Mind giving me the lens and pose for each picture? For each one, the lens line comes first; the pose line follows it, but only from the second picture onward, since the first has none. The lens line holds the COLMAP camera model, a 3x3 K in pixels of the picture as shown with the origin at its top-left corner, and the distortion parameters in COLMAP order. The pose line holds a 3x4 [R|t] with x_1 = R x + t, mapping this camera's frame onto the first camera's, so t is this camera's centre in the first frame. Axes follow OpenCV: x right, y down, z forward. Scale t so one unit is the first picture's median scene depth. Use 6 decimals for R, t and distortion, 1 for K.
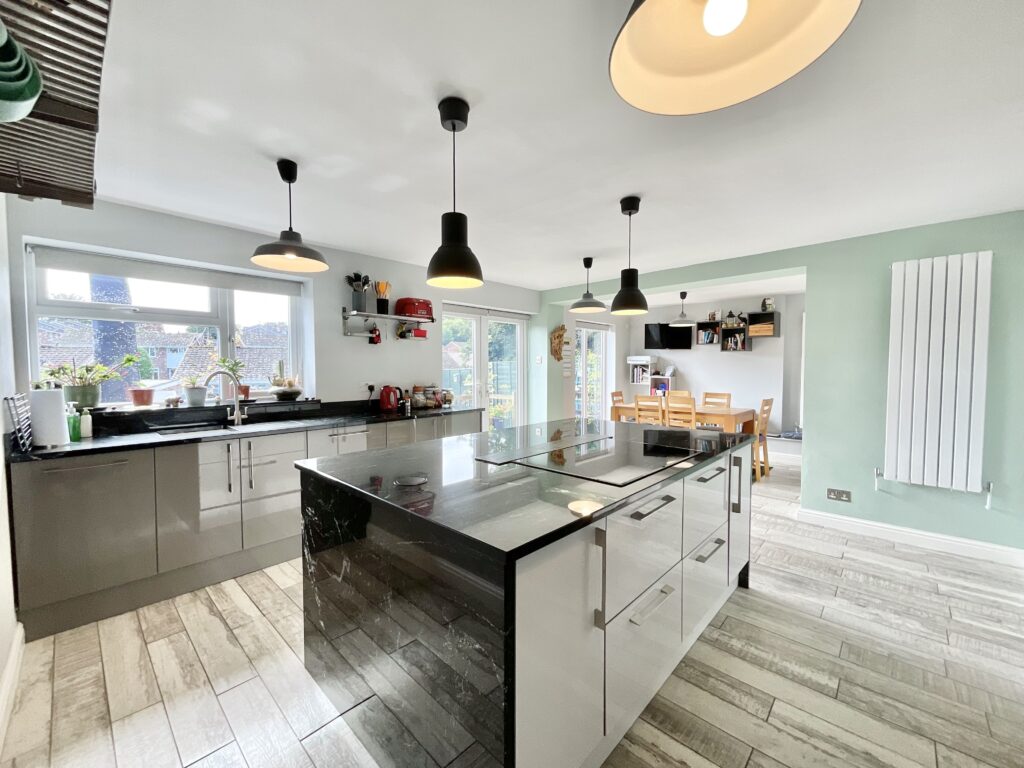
lens RADIAL K [[415.9, 0, 511.2], [0, 415.9, 381.8], [0, 0, 1]] dist [-0.000081, -0.000343]
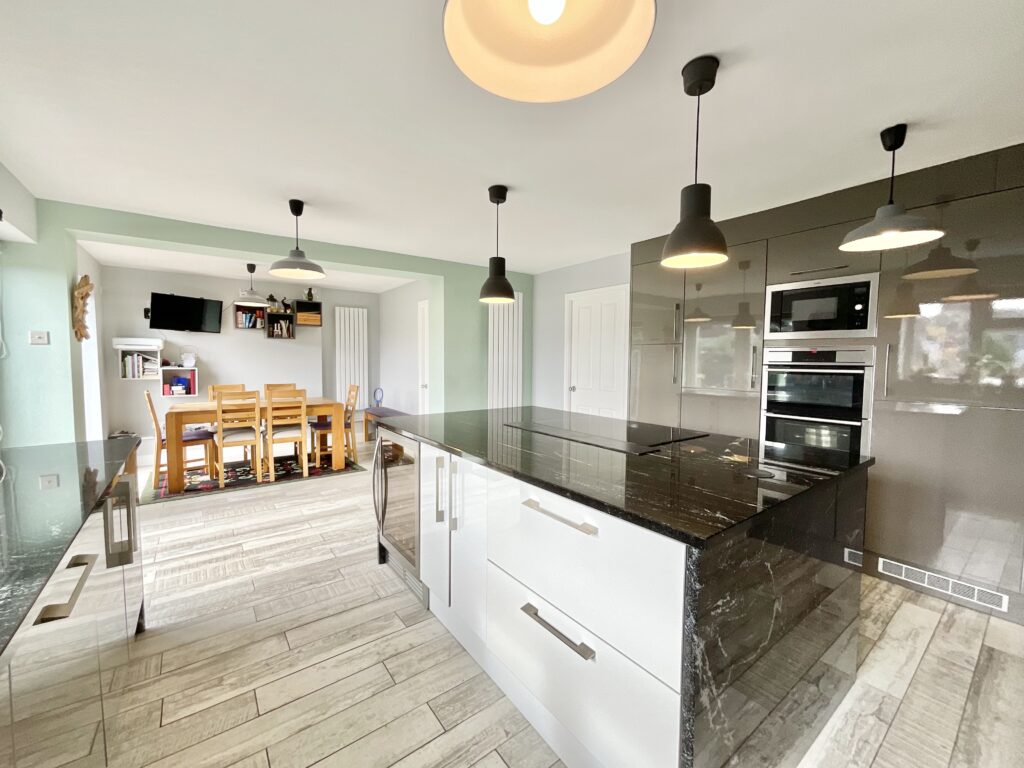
lens RADIAL K [[415.9, 0, 509.5], [0, 415.9, 385.3], [0, 0, 1]] dist [-0.000081, -0.000343]
pose [[0.172279, -0.062603, 0.983057, -0.312182], [0.030365, 0.997842, 0.058223, -0.007900], [-0.984580, 0.019820, 0.173808, 0.344958]]
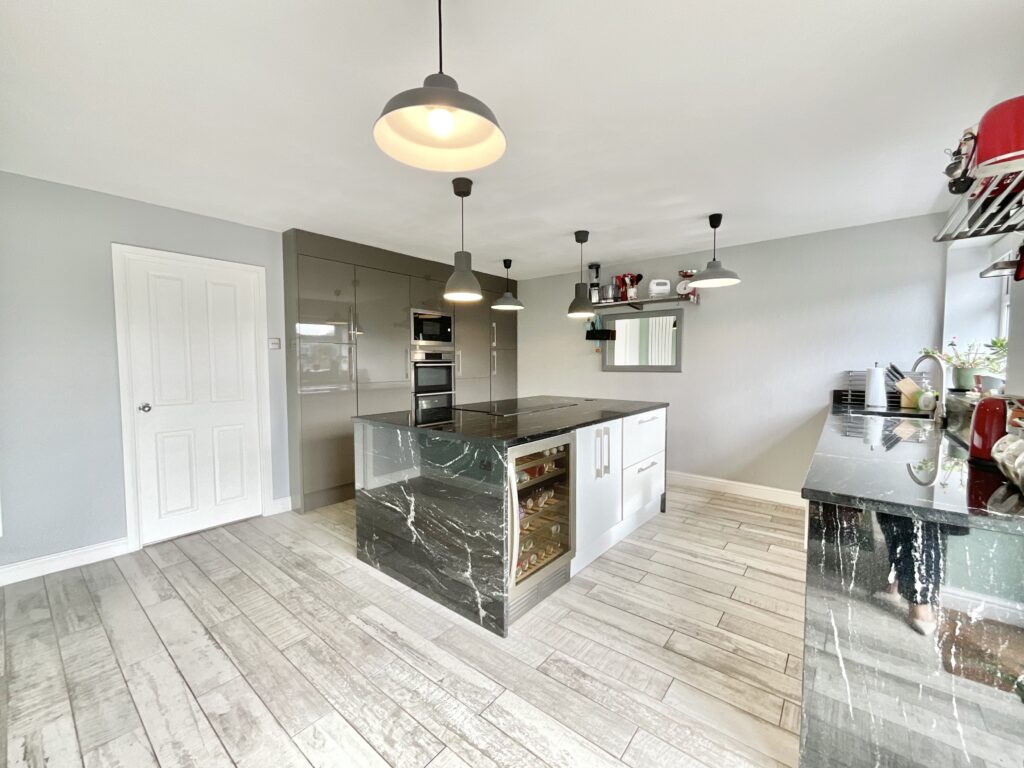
lens RADIAL K [[415.9, 0, 514.0], [0, 415.9, 390.8], [0, 0, 1]] dist [-0.000081, -0.000343]
pose [[-0.996927, 0.009492, -0.077754, 0.104585], [0.001060, 0.994176, 0.107767, -0.021813], [0.078324, 0.107353, -0.991131, 0.862375]]
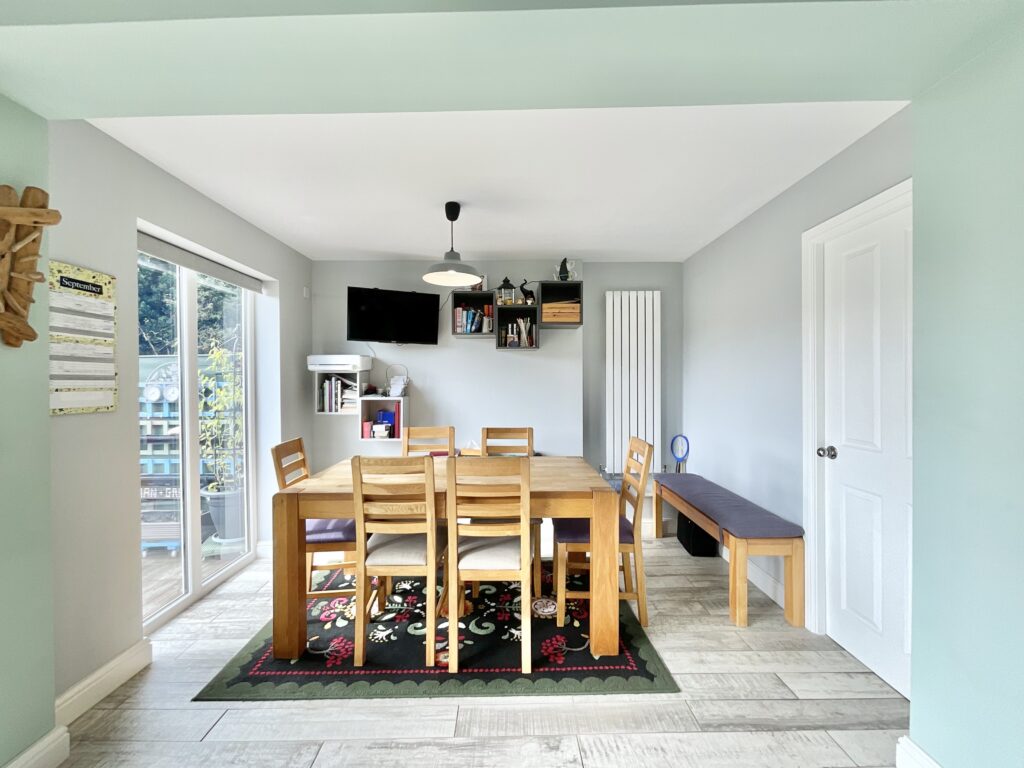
lens RADIAL K [[415.9, 0, 508.2], [0, 415.9, 382.3], [0, 0, 1]] dist [-0.000081, -0.000343]
pose [[0.721625, -0.005494, 0.692263, 0.147242], [0.032189, 0.999153, -0.025625, -0.015277], [-0.691536, 0.040775, 0.721191, 0.631165]]
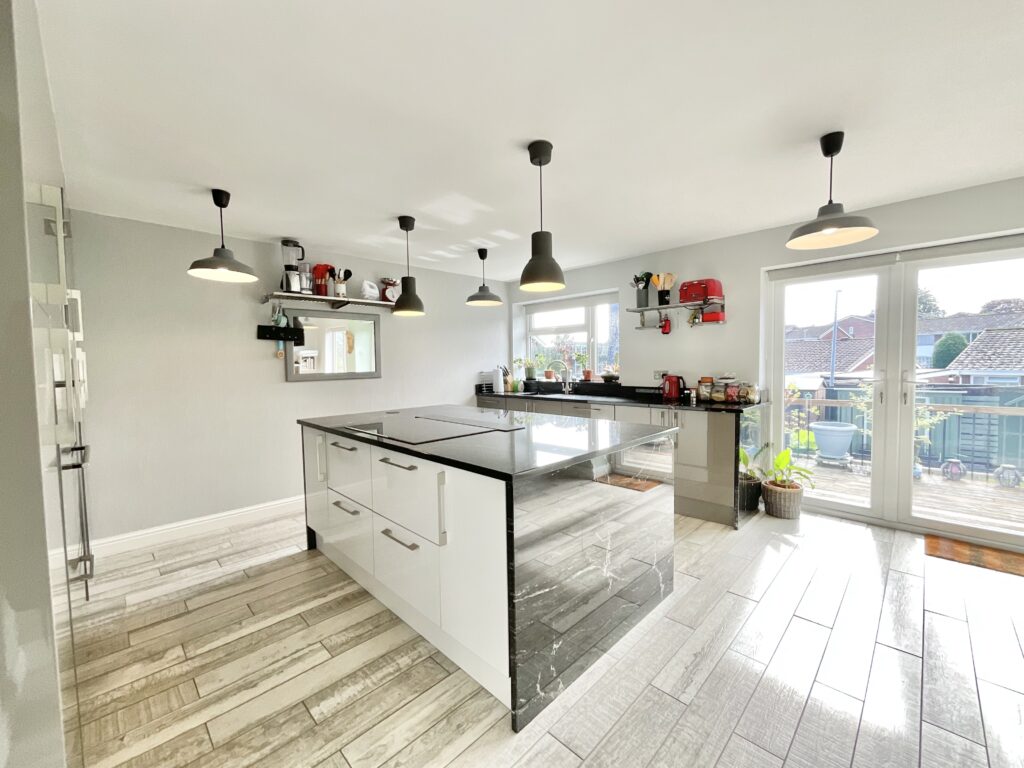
lens RADIAL K [[415.9, 0, 515.9], [0, 415.9, 383.5], [0, 0, 1]] dist [-0.000081, -0.000343]
pose [[-0.029703, 0.052914, -0.998157, 0.473847], [-0.021460, 0.998334, 0.053562, -0.010083], [0.999328, 0.023012, -0.028518, 0.422206]]
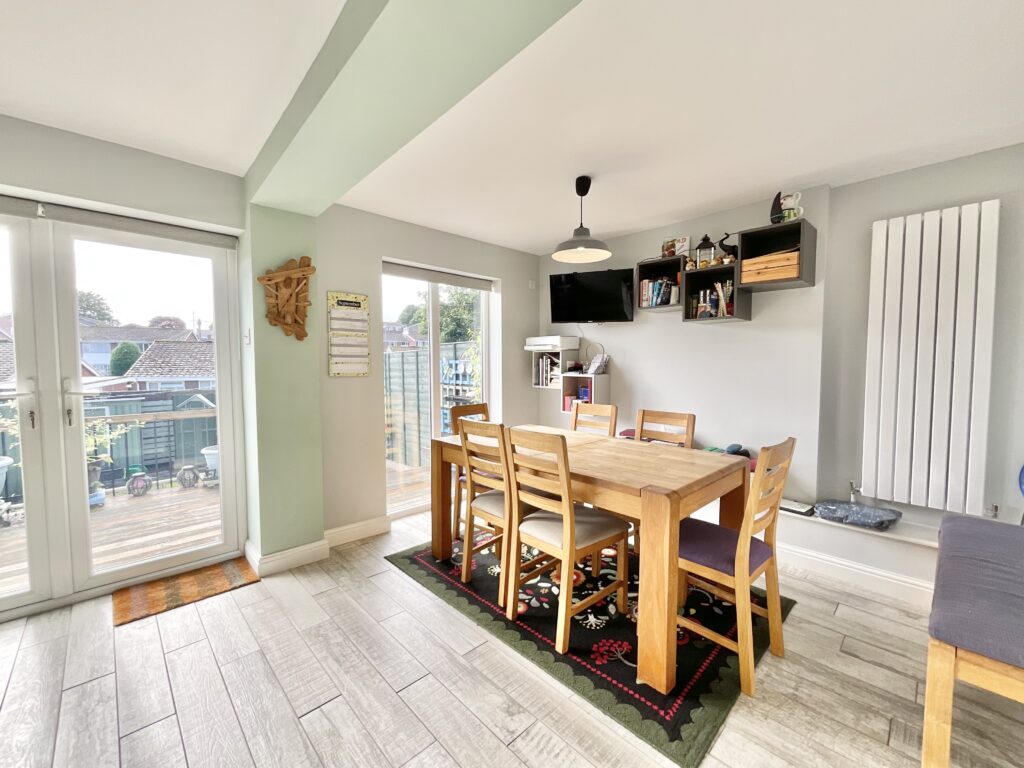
lens RADIAL K [[415.9, 0, 509.2], [0, 415.9, 381.5], [0, 0, 1]] dist [-0.000081, -0.000343]
pose [[0.998691, 0.002118, -0.051099, 0.348488], [-0.001740, 0.999971, 0.007443, -0.008597], [0.051114, -0.007344, 0.998666, 0.546661]]
